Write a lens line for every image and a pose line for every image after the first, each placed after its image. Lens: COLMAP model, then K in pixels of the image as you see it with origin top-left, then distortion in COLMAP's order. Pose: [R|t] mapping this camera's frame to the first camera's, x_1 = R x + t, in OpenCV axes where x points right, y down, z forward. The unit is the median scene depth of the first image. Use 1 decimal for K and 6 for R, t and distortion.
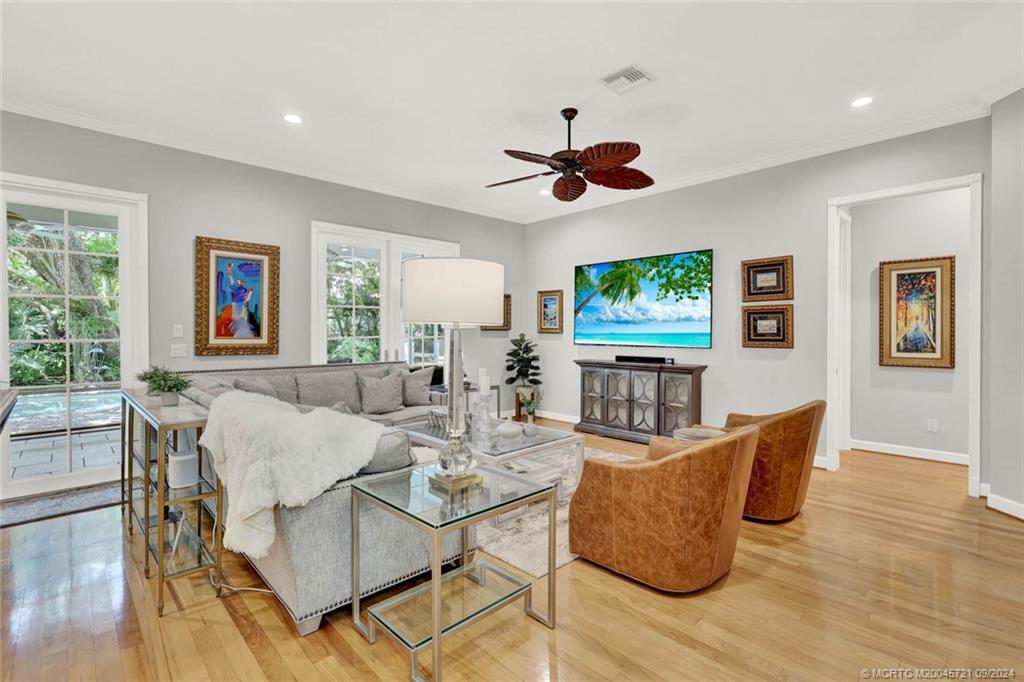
lens RADIAL K [[480.2, 0, 510.2], [0, 480.2, 340.4], [0, 0, 1]] dist [0.000078, -0.000105]
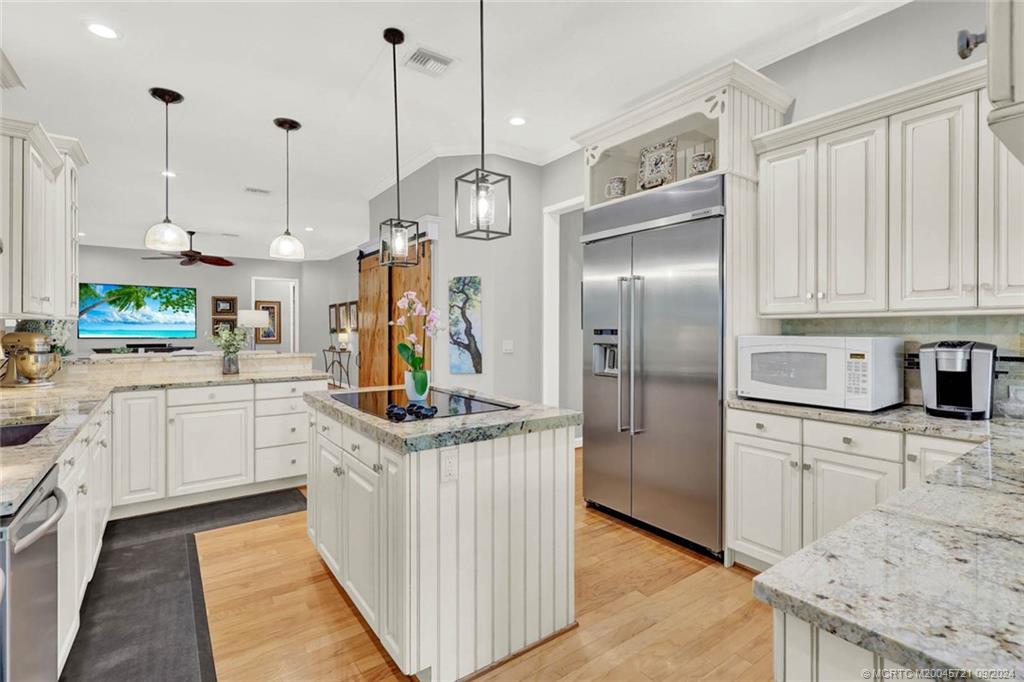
lens RADIAL K [[480.2, 0, 510.6], [0, 480.2, 335.9], [0, 0, 1]] dist [0.000078, -0.000105]
pose [[0.136089, -0.007643, 0.990667, -1.213648], [0.001009, 0.999971, 0.007577, -0.005498], [-0.990696, -0.000032, 0.136092, -0.487177]]
